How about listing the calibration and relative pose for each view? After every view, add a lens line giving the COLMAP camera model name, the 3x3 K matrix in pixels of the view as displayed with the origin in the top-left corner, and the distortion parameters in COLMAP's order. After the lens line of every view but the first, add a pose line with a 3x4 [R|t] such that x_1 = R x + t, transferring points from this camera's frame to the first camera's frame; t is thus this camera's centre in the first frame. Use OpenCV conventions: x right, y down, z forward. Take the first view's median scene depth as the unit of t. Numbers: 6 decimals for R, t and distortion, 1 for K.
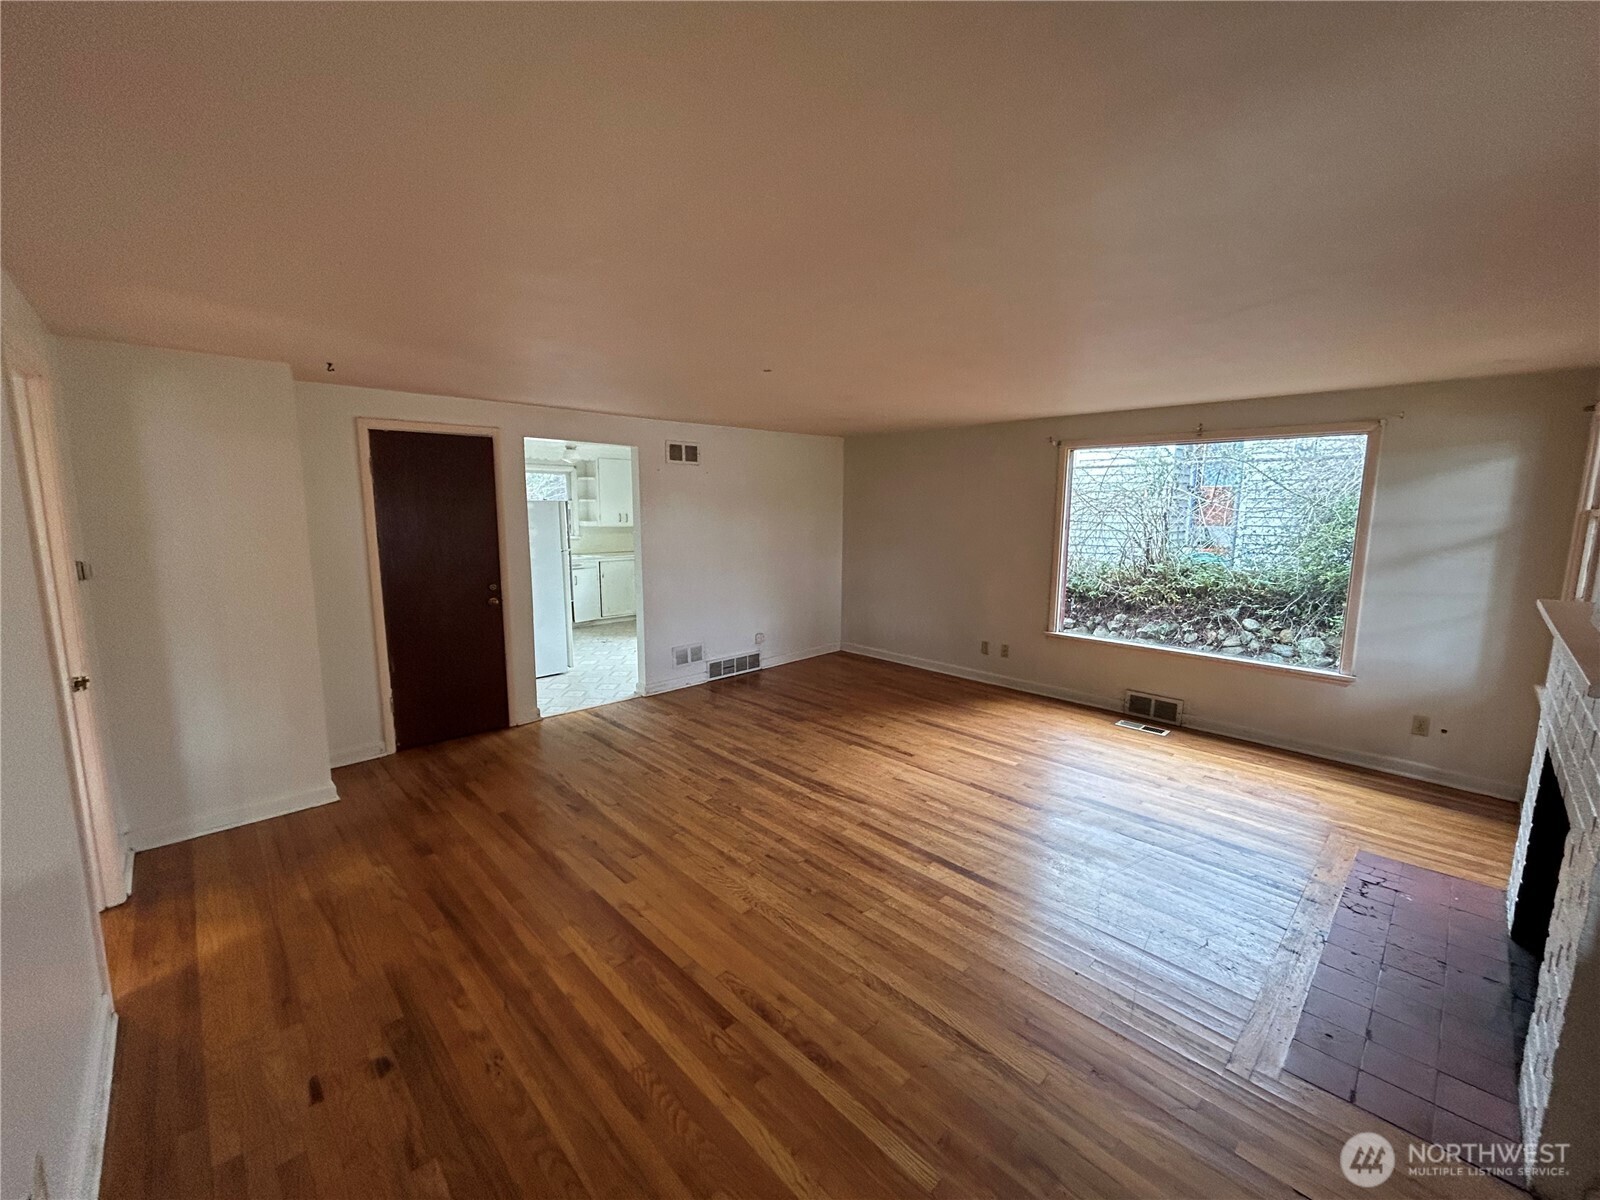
lens RADIAL K [[649.3, 0, 798.1], [0, 649.3, 602.1], [0, 0, 1]] dist [0.000353, 0.000804]
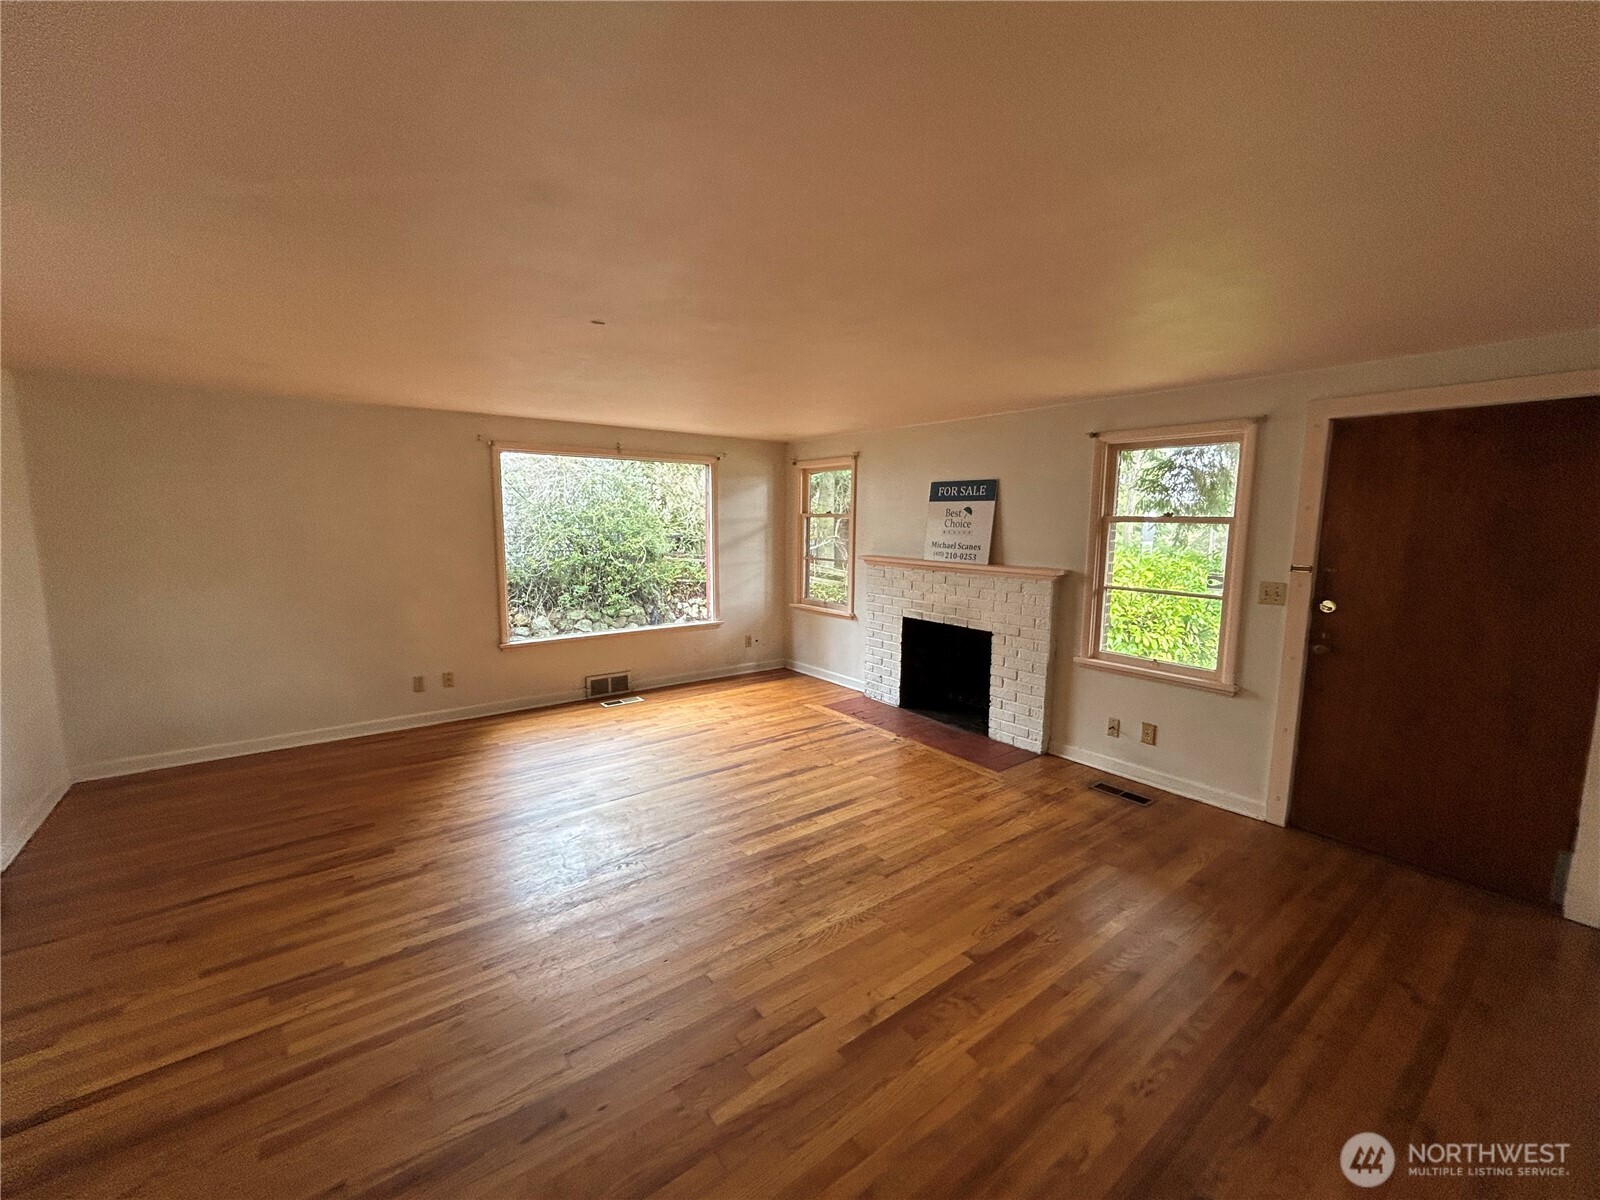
lens RADIAL K [[649.3, 0, 806.4], [0, 649.3, 597.5], [0, 0, 1]] dist [0.000353, 0.000804]
pose [[0.110371, -0.129063, 0.985475, -0.625341], [0.139802, 0.983691, 0.113172, -0.084764], [-0.984009, 0.125280, 0.126614, 0.578526]]
